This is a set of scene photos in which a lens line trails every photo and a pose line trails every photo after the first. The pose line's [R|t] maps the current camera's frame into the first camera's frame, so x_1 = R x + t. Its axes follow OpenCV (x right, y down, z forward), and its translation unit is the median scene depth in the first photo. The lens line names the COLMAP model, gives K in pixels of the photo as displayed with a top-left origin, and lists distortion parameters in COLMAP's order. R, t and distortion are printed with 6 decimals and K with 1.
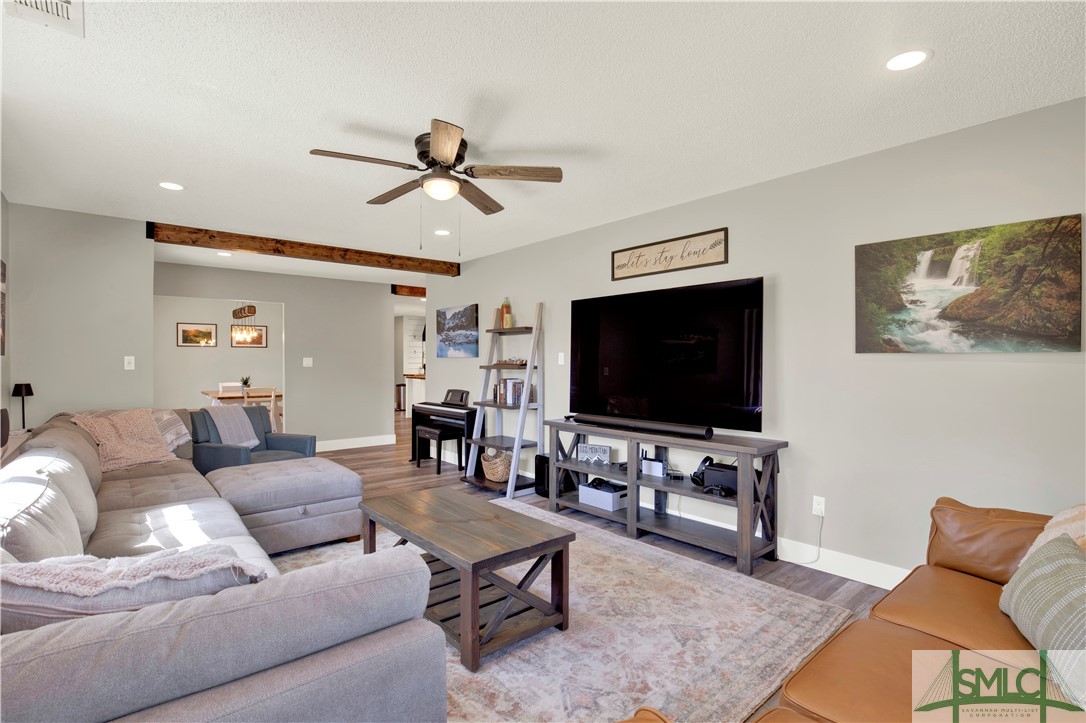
lens RADIAL K [[513.7, 0, 545.4], [0, 513.7, 367.5], [0, 0, 1]] dist [-0.028942, -0.000232]
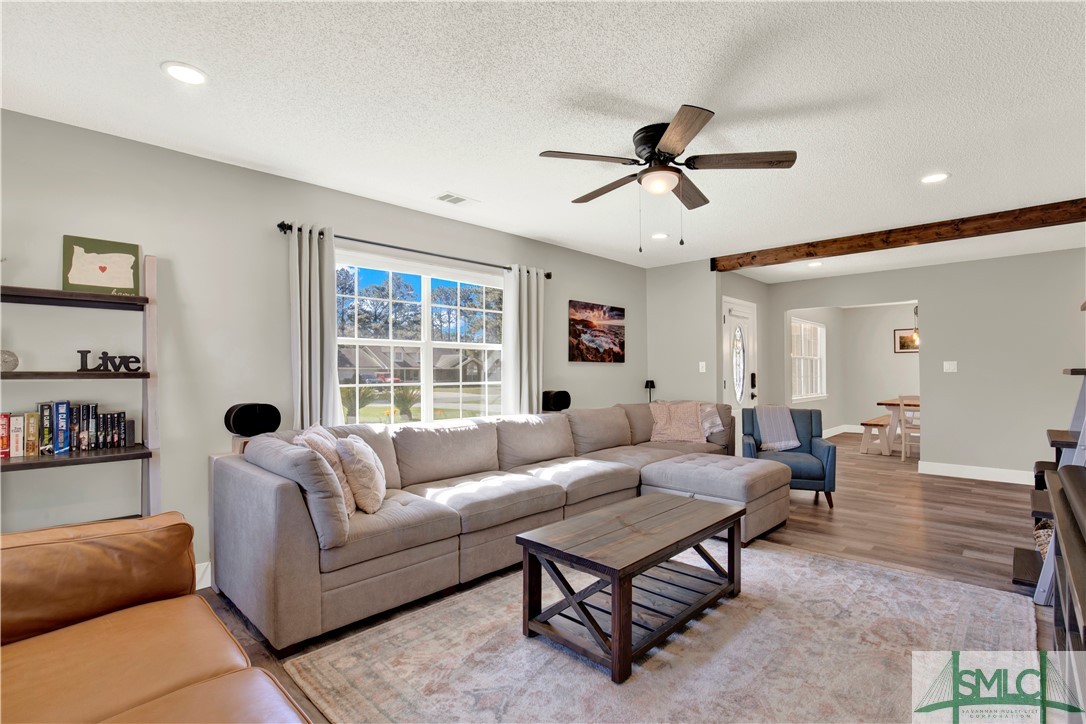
lens RADIAL K [[513.7, 0, 545.4], [0, 513.7, 368.0], [0, 0, 1]] dist [-0.028942, -0.000232]
pose [[0.090208, -0.005626, -0.995907, 0.498530], [-0.011095, 0.999916, -0.006654, 0.006931], [0.995861, 0.011650, 0.090138, 0.473189]]
